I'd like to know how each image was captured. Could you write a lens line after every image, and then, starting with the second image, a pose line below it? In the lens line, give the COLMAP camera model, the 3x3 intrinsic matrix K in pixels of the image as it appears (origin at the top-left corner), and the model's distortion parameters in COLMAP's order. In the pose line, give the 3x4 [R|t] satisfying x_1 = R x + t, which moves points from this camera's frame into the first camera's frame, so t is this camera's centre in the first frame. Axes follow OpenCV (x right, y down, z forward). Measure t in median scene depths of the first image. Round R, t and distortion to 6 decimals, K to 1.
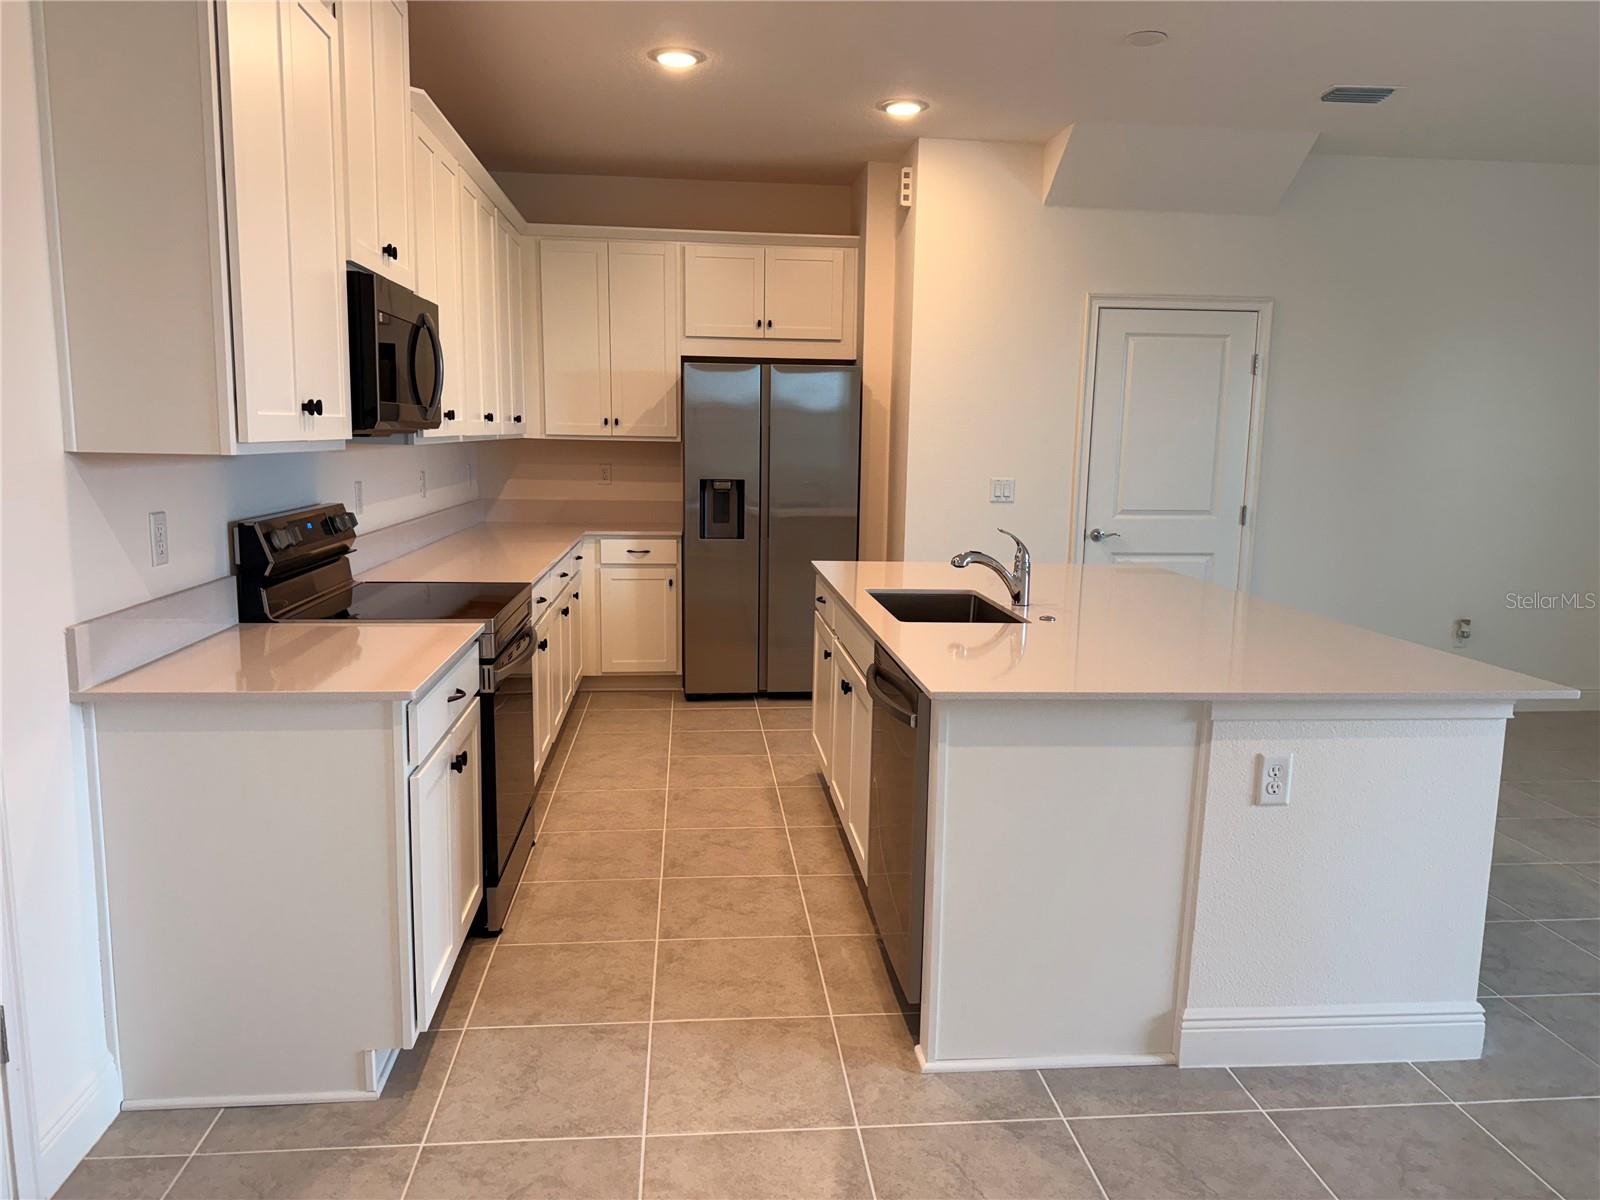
lens RADIAL K [[1116.7, 0, 801.4], [0, 1116.7, 613.8], [0, 0, 1]] dist [0.062001, -0.079147]
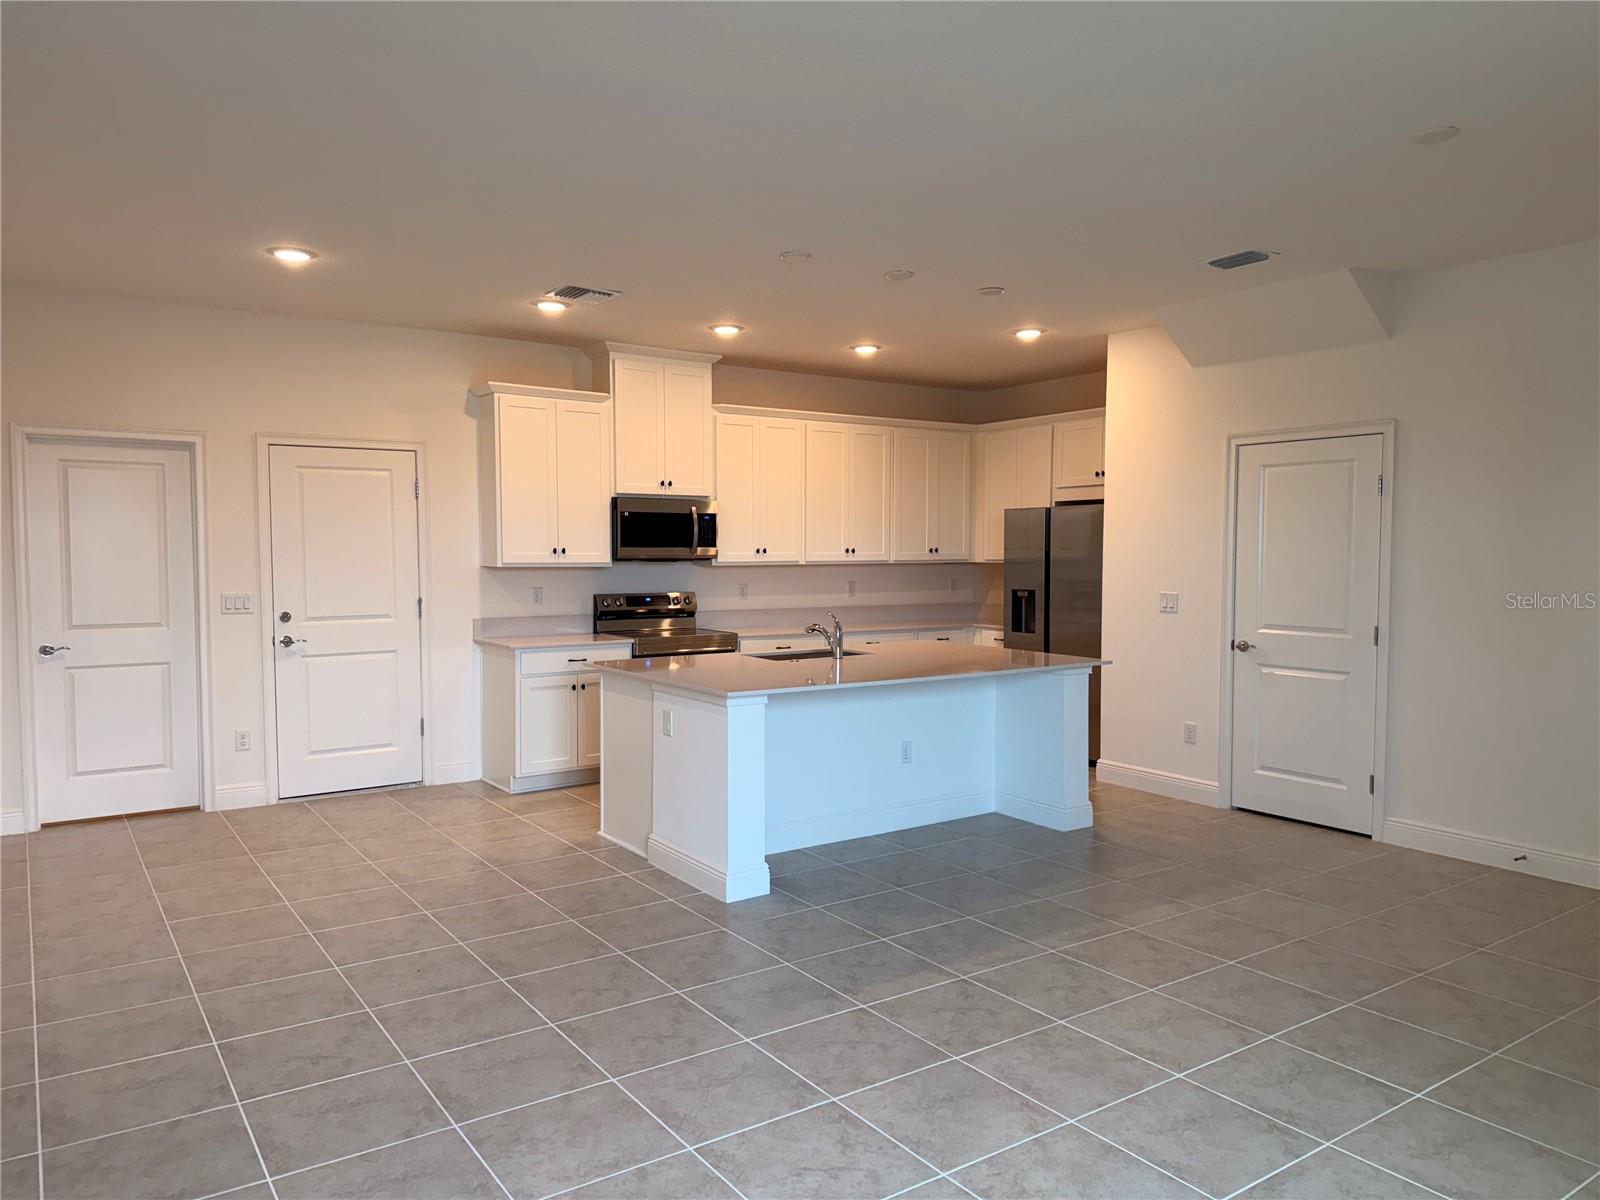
lens RADIAL K [[1116.7, 0, 803.0], [0, 1116.7, 606.9], [0, 0, 1]] dist [0.062001, -0.079147]
pose [[0.488588, 0.027866, -0.872069, 1.457575], [-0.132010, 0.990345, -0.042315, -0.006077], [0.862470, 0.135796, 0.487550, 0.121421]]
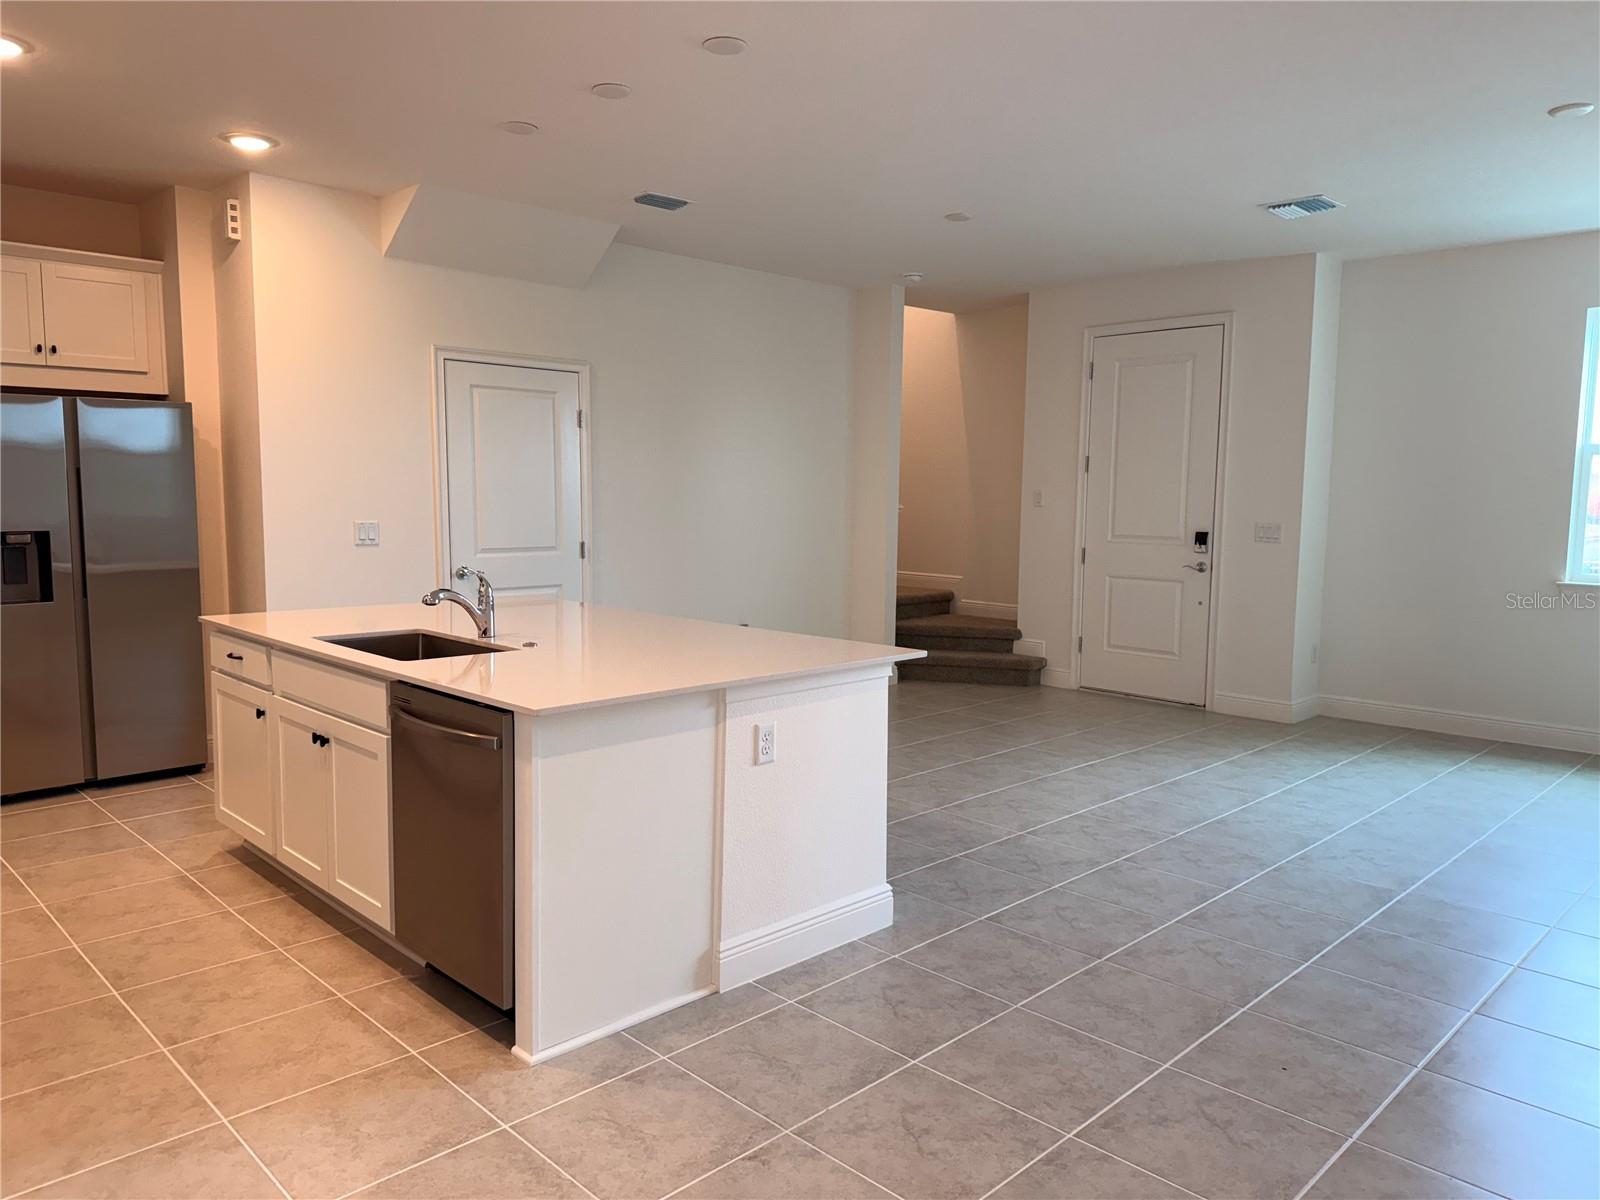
lens RADIAL K [[1116.7, 0, 804.4], [0, 1116.7, 614.0], [0, 0, 1]] dist [0.062001, -0.079147]
pose [[0.775776, -0.081120, 0.625773, -0.211804], [0.105766, 0.994389, -0.002215, 0.004888], [-0.622082, 0.067904, 0.780002, -0.021028]]
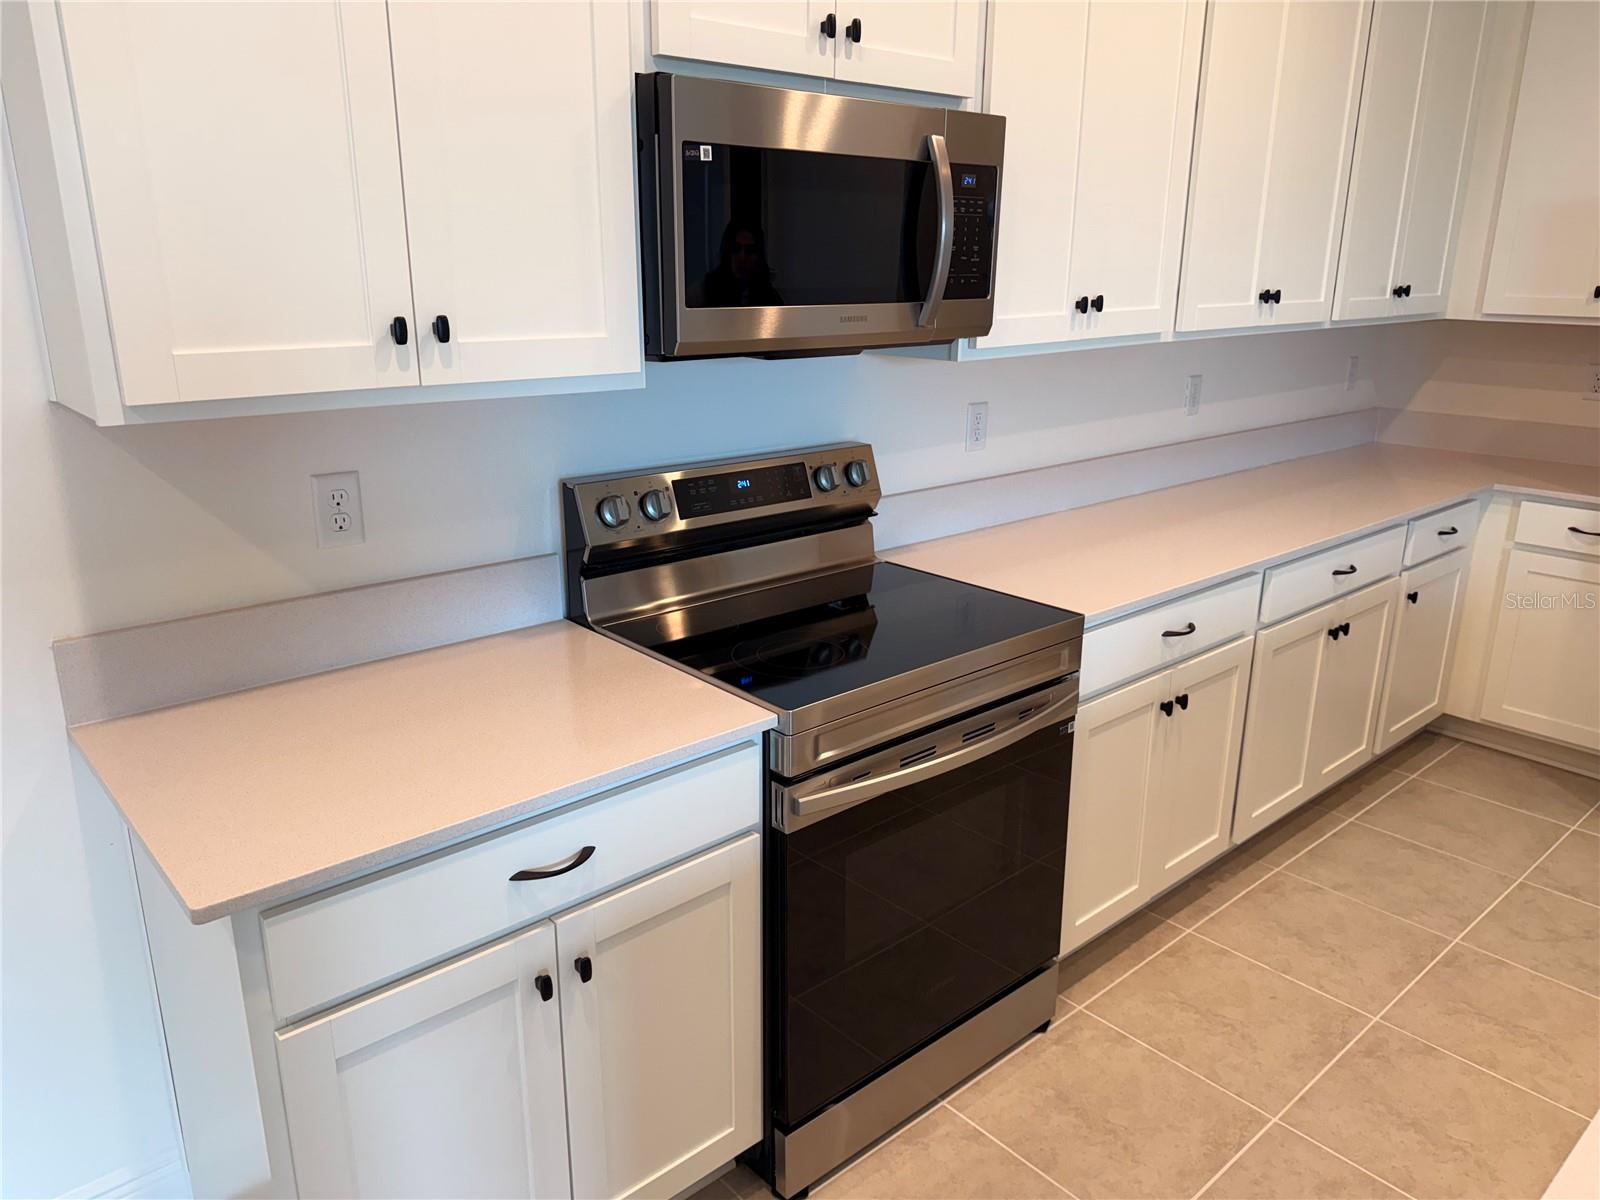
lens RADIAL K [[1116.7, 0, 797.2], [0, 1116.7, 602.6], [0, 0, 1]] dist [0.062001, -0.079147]
pose [[0.578529, 0.217608, -0.786099, 0.111684], [-0.121164, 0.975990, 0.181003, -0.112240], [0.806613, -0.009469, 0.591005, 0.518844]]
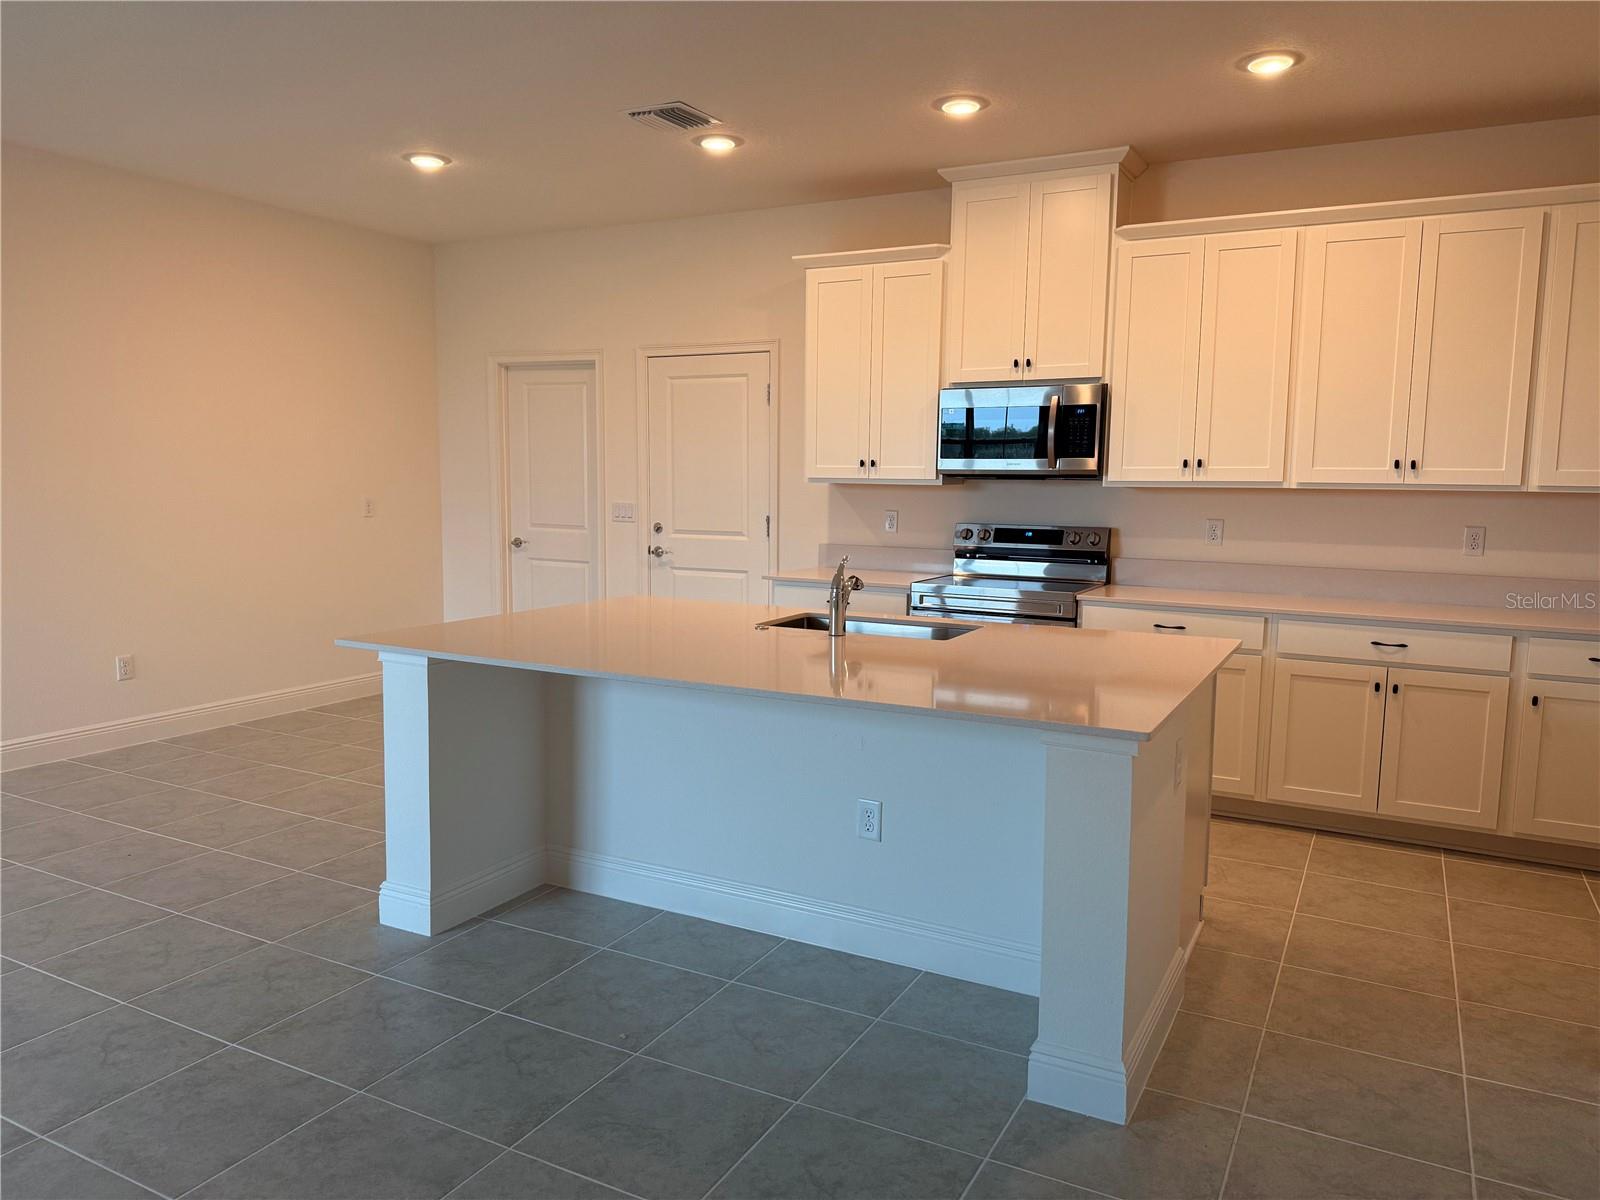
lens RADIAL K [[1116.7, 0, 791.5], [0, 1116.7, 612.4], [0, 0, 1]] dist [0.062001, -0.079147]
pose [[-0.559801, 0.078918, -0.824861, 0.933268], [-0.153643, 0.968307, 0.196914, -0.196616], [0.814259, 0.236966, -0.529934, 1.338718]]
